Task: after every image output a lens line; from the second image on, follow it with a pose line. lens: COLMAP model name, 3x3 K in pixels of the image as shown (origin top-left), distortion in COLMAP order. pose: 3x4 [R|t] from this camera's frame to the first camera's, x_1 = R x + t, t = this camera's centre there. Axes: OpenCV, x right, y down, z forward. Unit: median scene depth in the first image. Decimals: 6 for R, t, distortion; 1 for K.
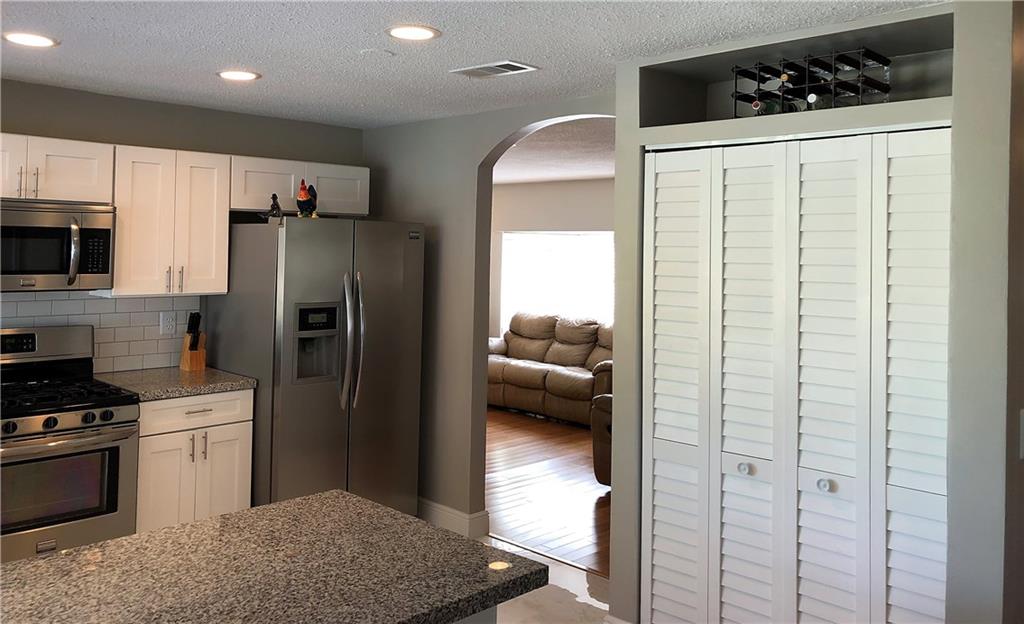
lens RADIAL K [[794.2, 0, 511.9], [0, 794.2, 260.5], [0, 0, 1]] dist [-0.007226, -0.000123]
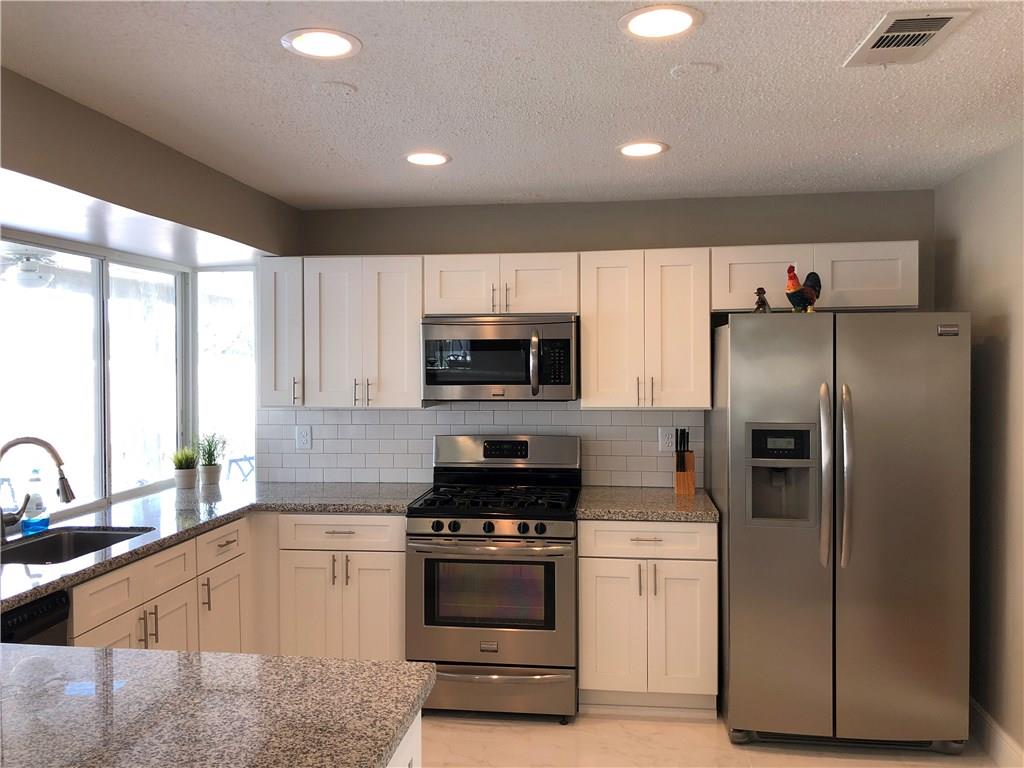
lens RADIAL K [[859.1, 0, 536.6], [0, 859.1, 369.0], [0, 0, 1]] dist [0.043509, -0.072667]
pose [[0.588700, -0.009268, -0.808299, 0.315719], [0.007841, 0.999953, -0.005755, 0.002982], [0.808314, -0.002950, 0.588745, 0.328244]]
